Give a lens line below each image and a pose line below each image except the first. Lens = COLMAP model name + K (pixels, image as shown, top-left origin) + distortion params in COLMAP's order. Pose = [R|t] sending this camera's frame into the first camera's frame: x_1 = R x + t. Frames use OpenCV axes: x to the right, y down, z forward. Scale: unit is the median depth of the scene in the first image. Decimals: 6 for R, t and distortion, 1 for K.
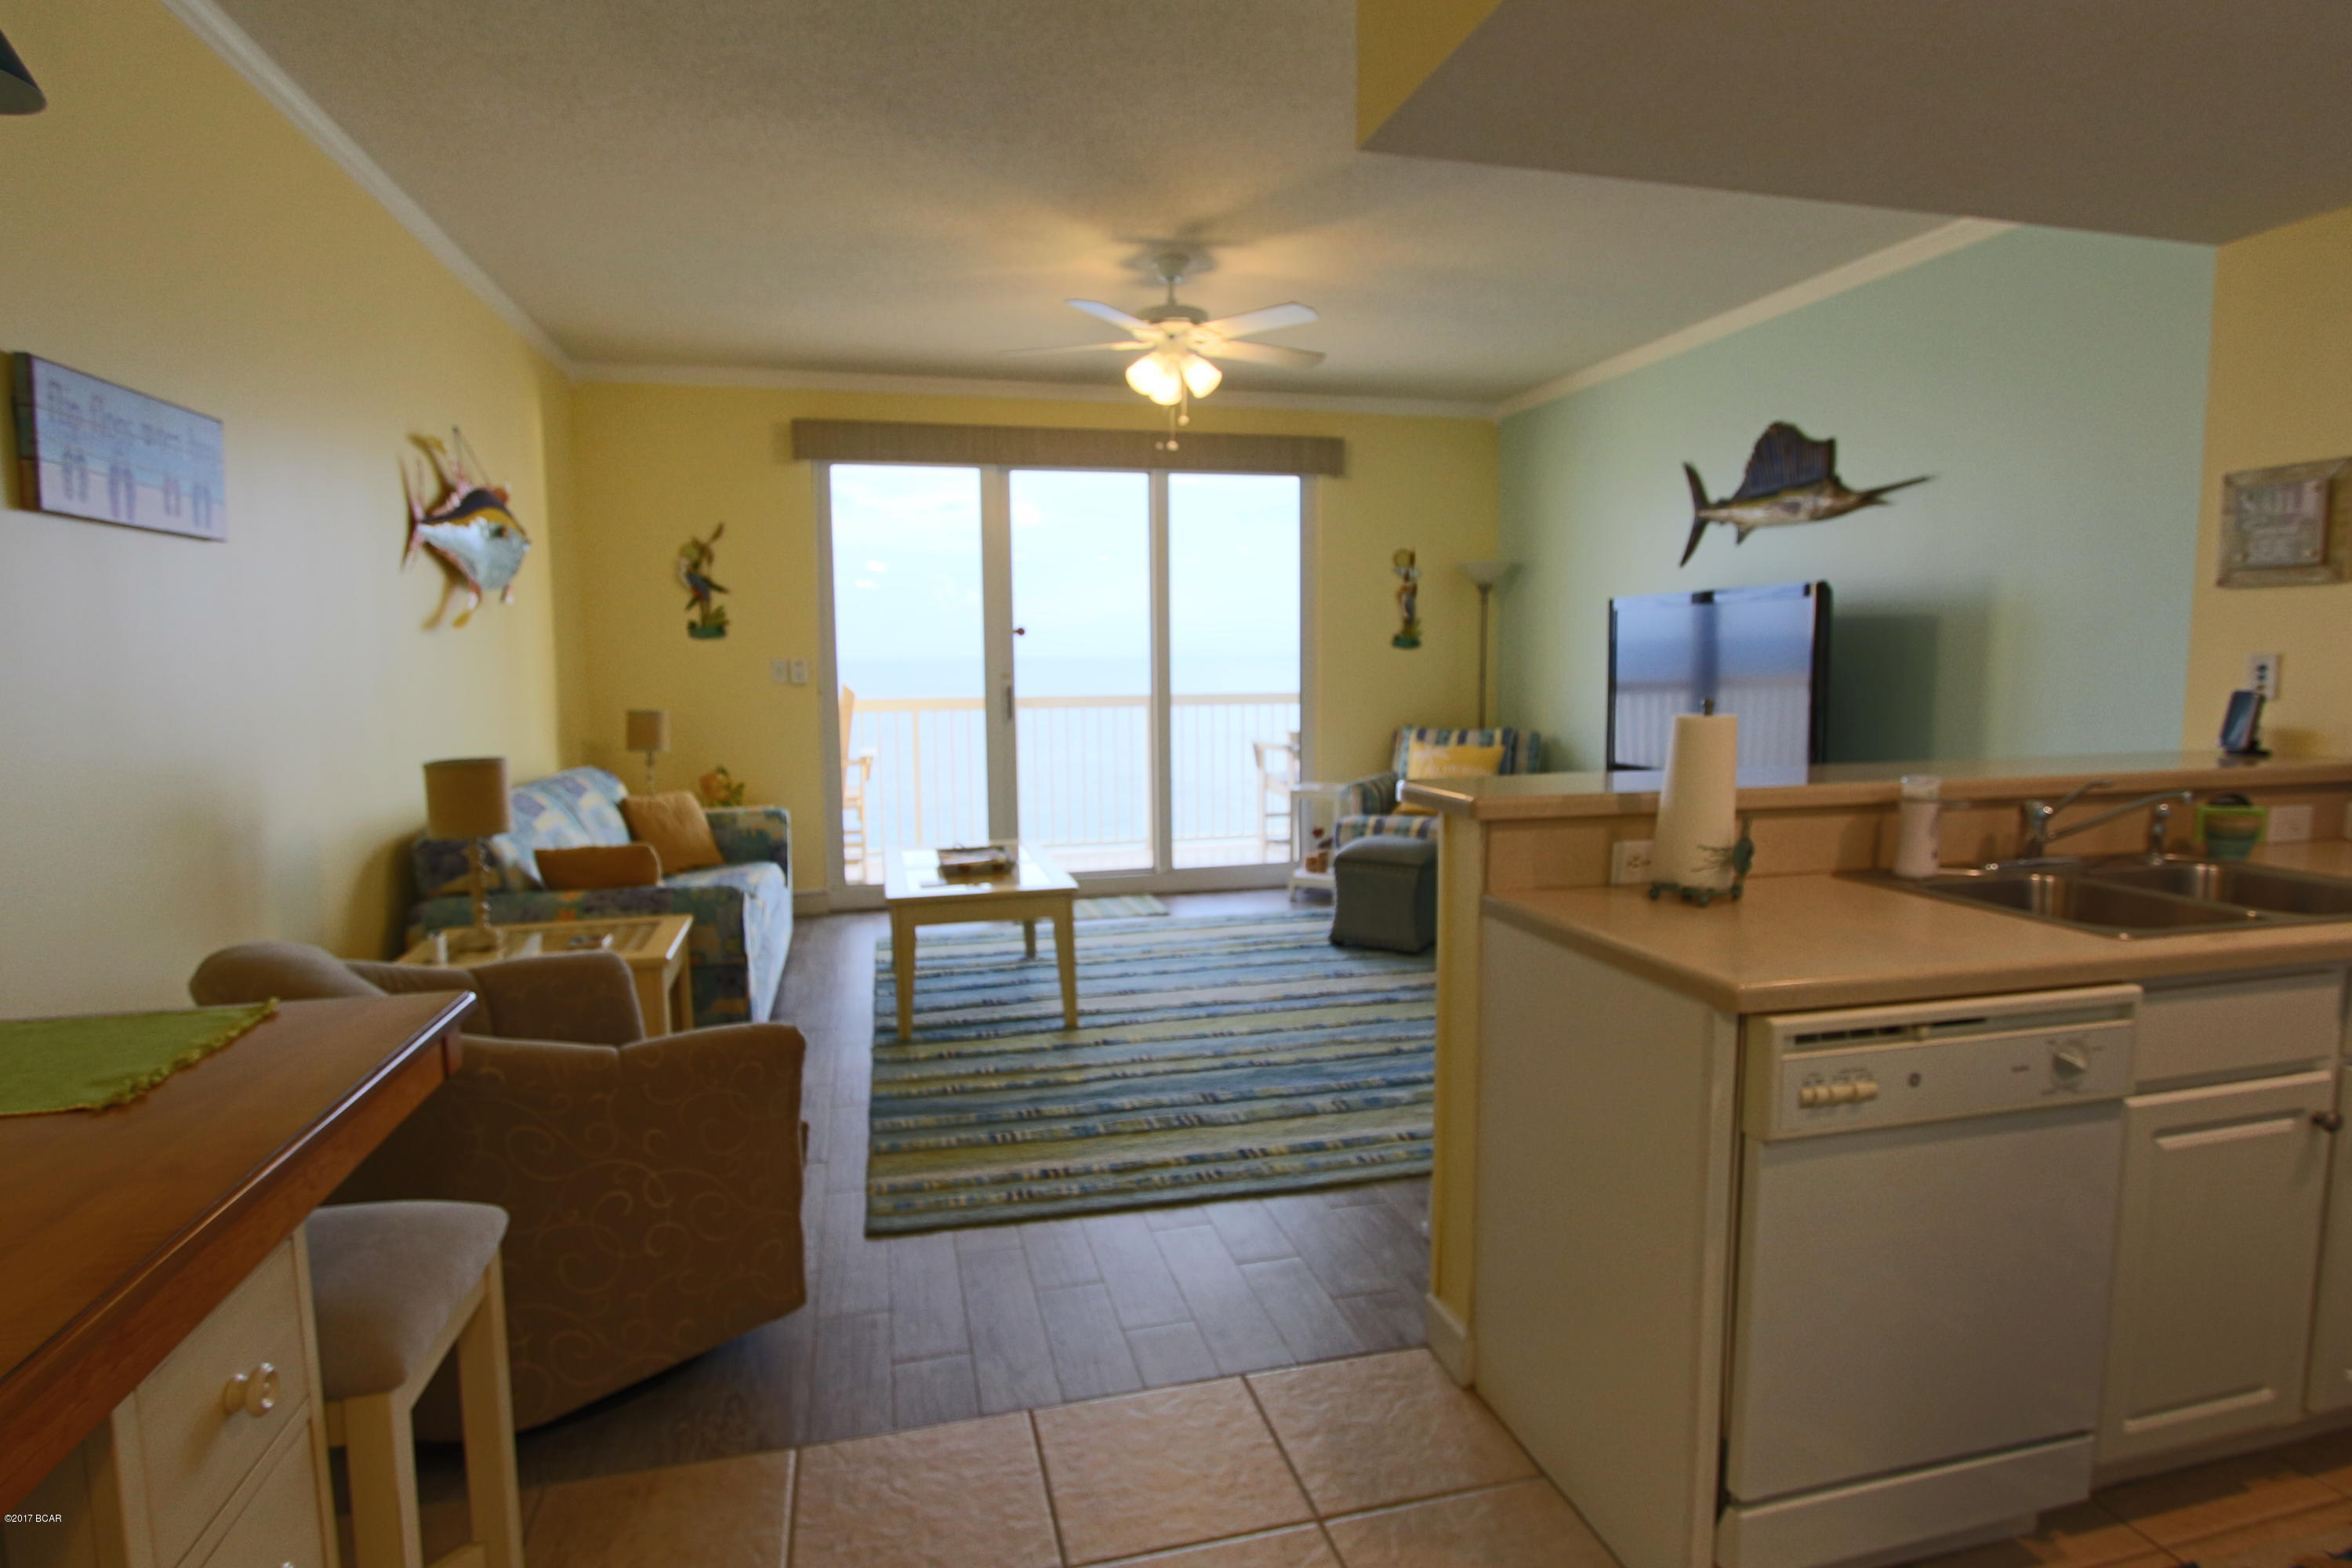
lens RADIAL K [[1209.7, 0, 1176.0], [0, 1209.7, 784.0], [0, 0, 1]] dist [-0.012969, 0.000228]
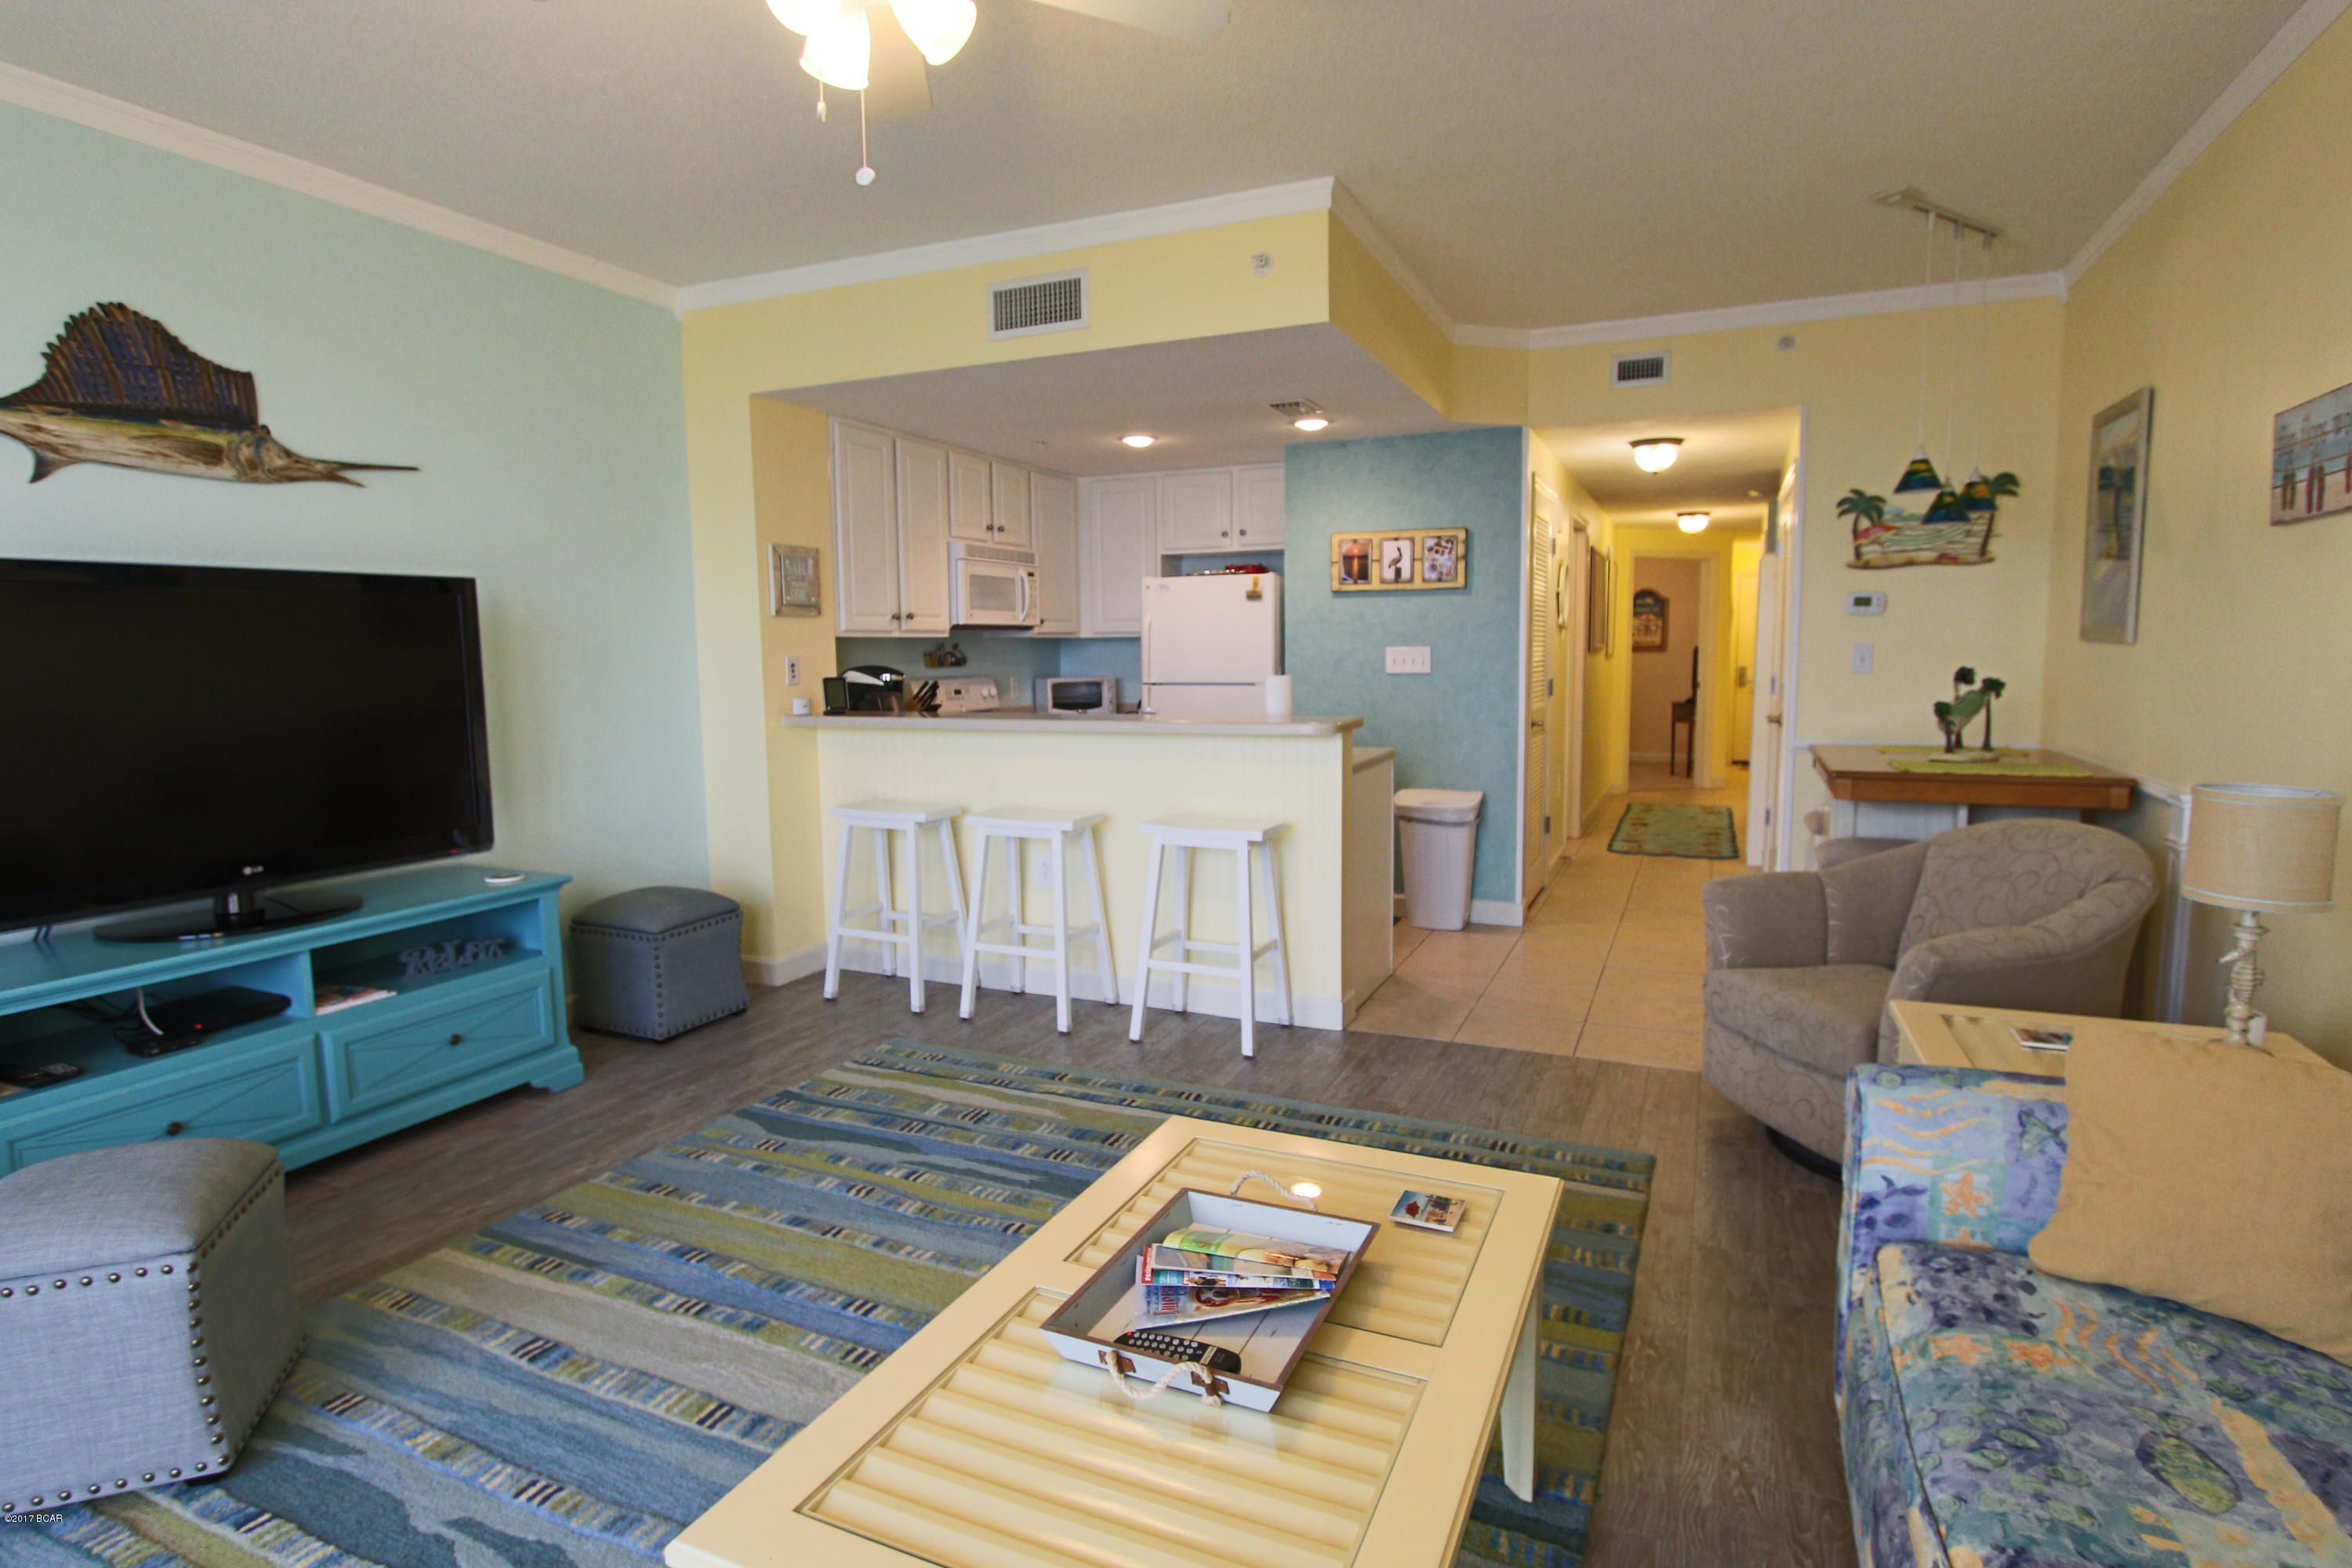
lens RADIAL K [[1186.1, 0, 1176.0], [0, 1186.1, 784.0], [0, 0, 1]] dist [0.002256, 0.000271]
pose [[-0.779063, -0.055717, 0.624466, -0.560365], [0.086072, 0.977107, 0.194562, -0.212844], [-0.621010, 0.205325, -0.756431, 1.971201]]
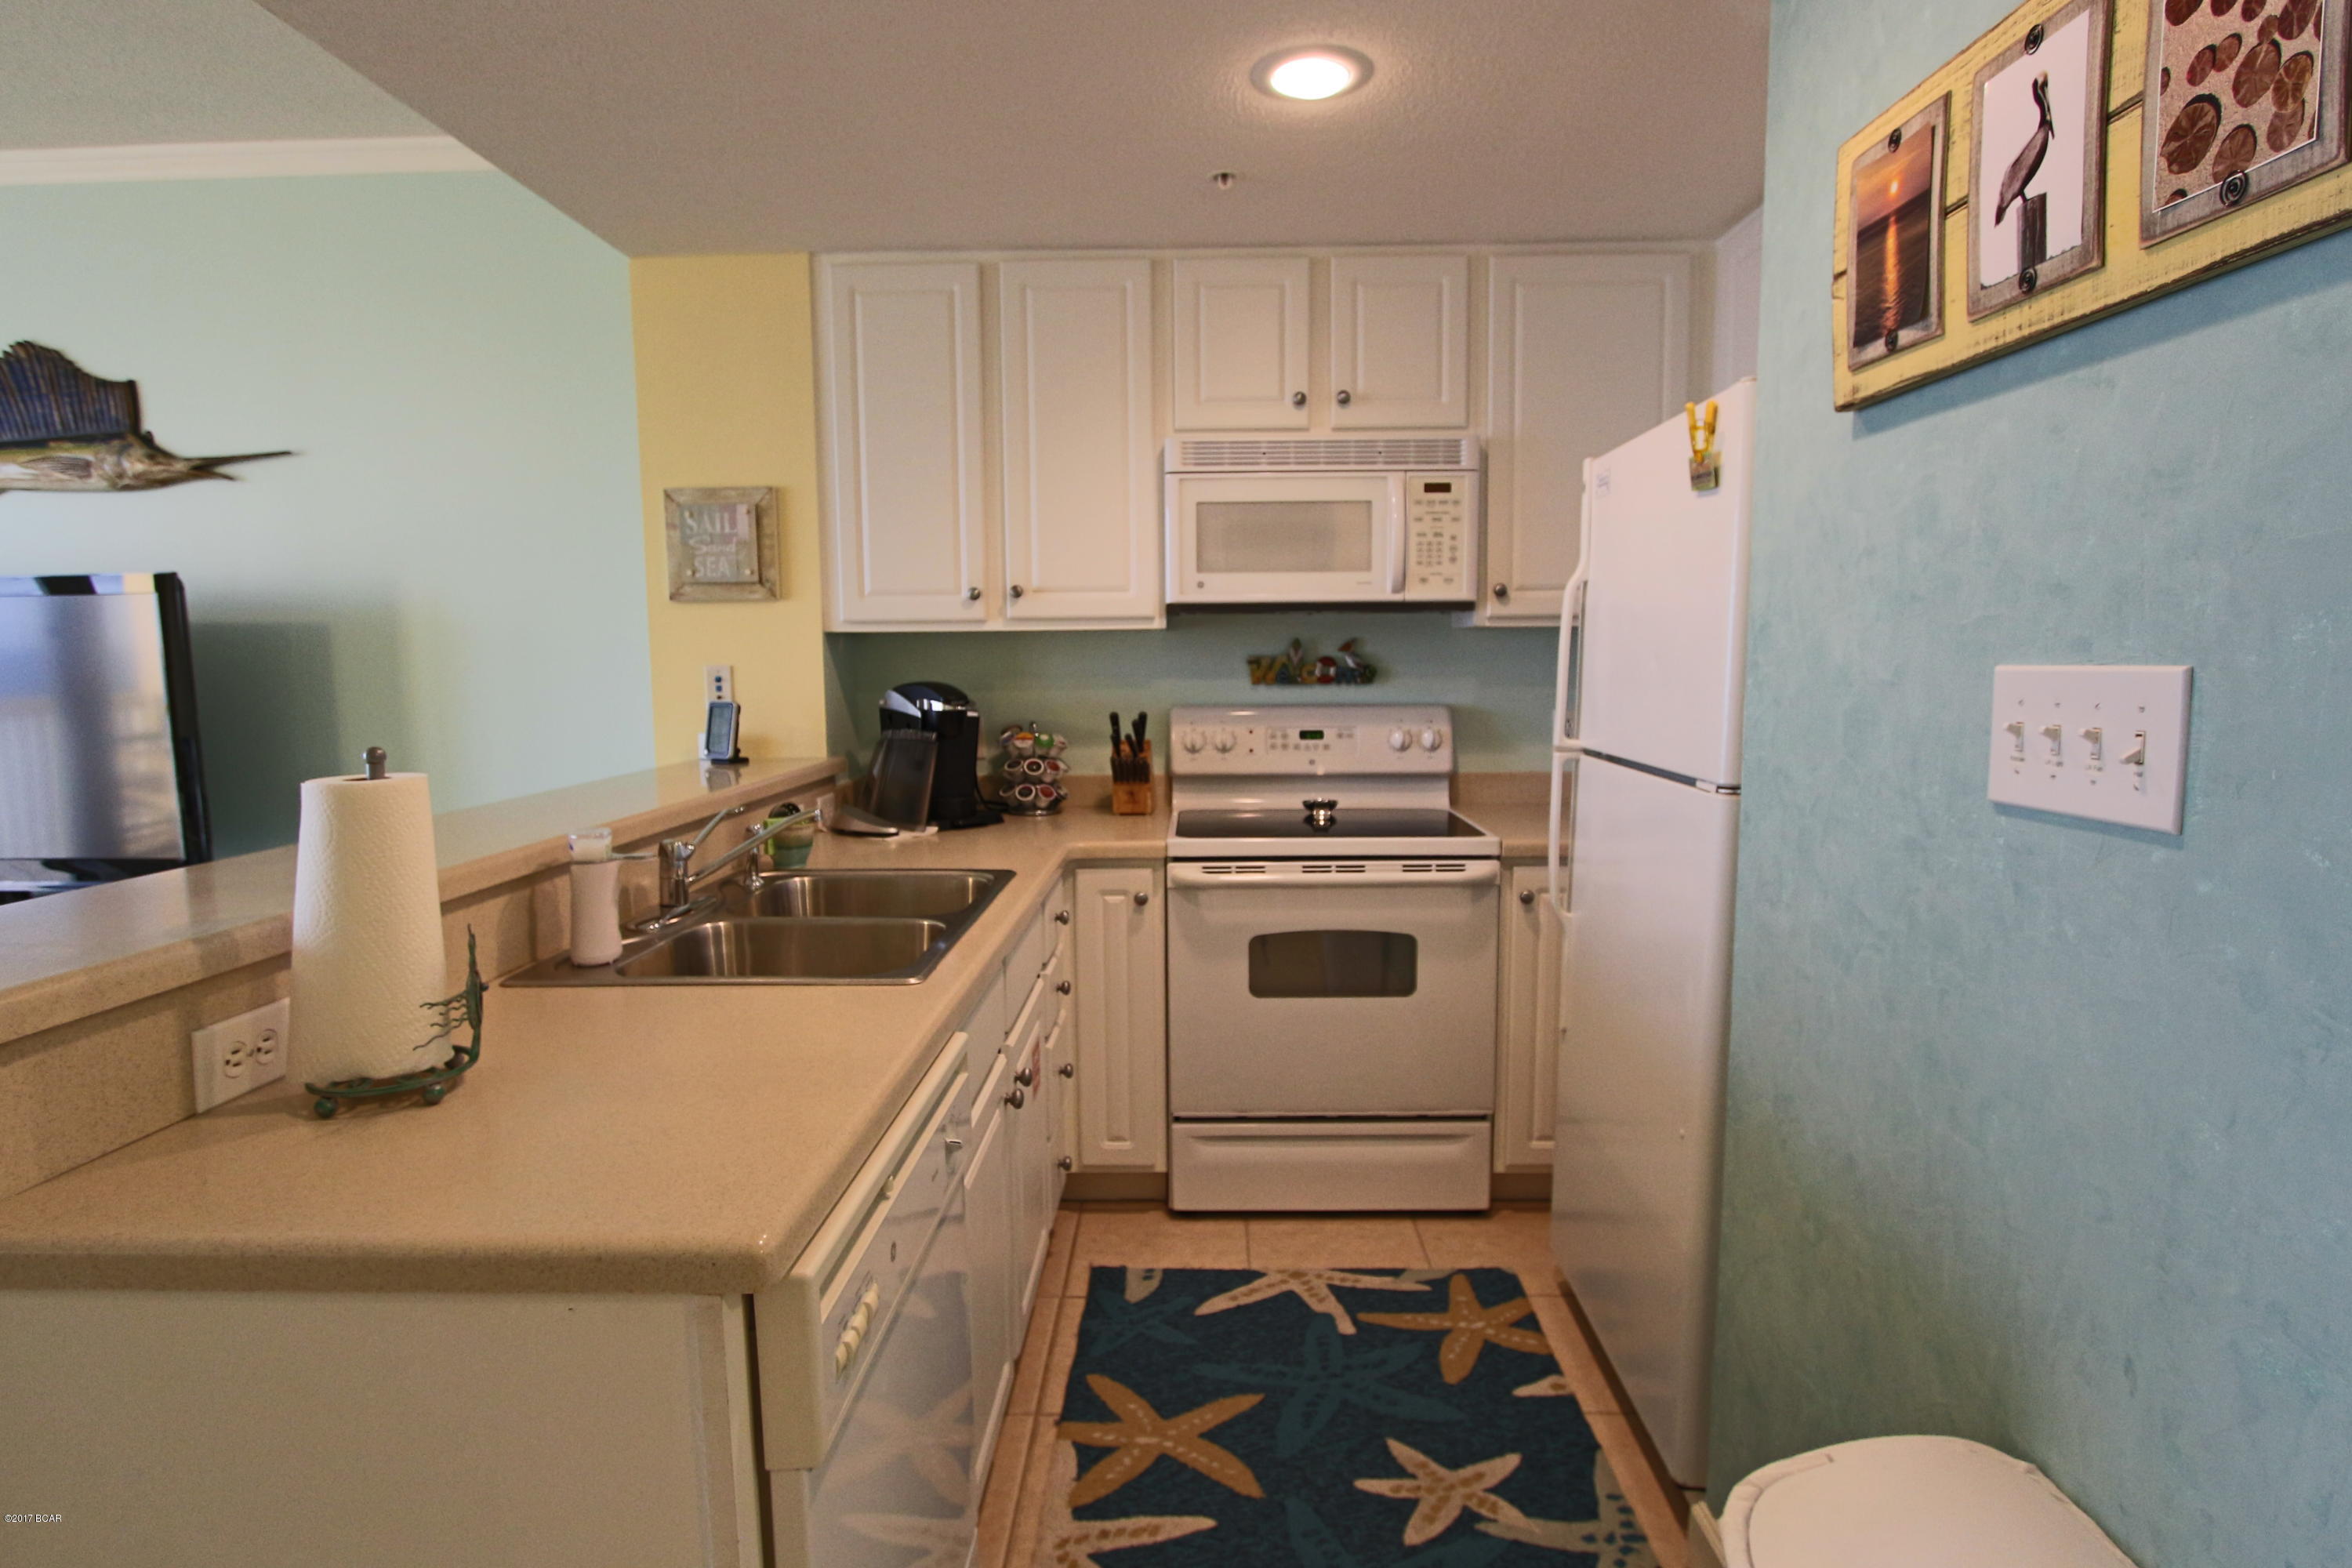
lens RADIAL K [[1209.7, 0, 1176.0], [0, 1209.7, 784.0], [0, 0, 1]] dist [-0.012969, 0.000228]
pose [[0.271315, -0.099578, 0.957326, -0.007362], [0.112795, 0.991070, 0.071120, -0.036309], [-0.955858, 0.088685, 0.280124, 0.330553]]
